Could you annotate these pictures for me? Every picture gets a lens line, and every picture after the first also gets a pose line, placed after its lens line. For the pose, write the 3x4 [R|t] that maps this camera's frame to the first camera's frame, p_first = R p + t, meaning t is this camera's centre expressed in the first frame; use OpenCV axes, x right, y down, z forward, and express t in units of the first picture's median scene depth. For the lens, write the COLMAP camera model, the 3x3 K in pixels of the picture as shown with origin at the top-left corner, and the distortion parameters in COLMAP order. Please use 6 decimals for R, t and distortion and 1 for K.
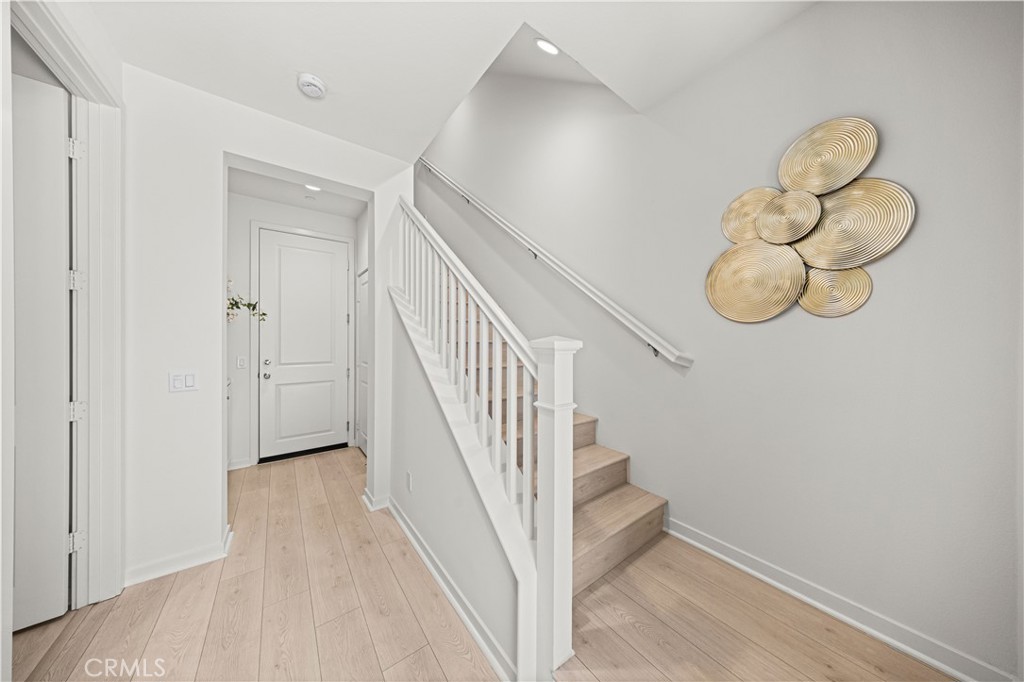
lens RADIAL K [[302.8, 0, 512.9], [0, 302.8, 338.0], [0, 0, 1]] dist [-0.000445, -0.000037]
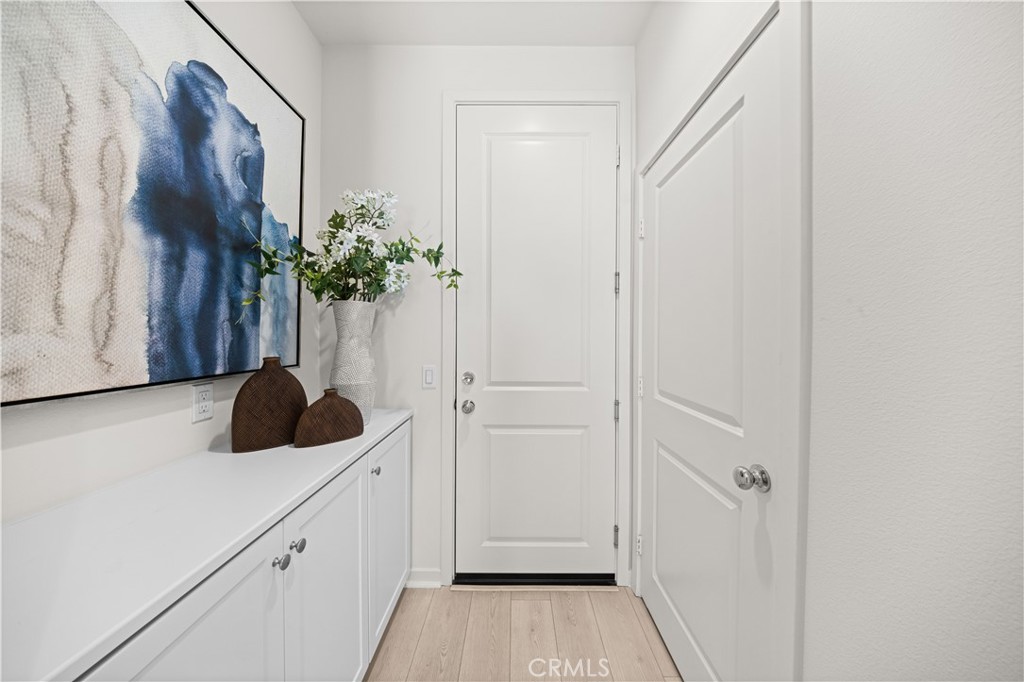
lens RADIAL K [[317.9, 0, 512.0], [0, 317.9, 341.0], [0, 0, 1]] dist [-0.000717, -0.000046]
pose [[0.785633, 0.008542, -0.618634, -0.429444], [-0.000547, 0.999914, 0.013112, 0.012580], [0.618693, -0.009963, 0.785570, 0.625560]]
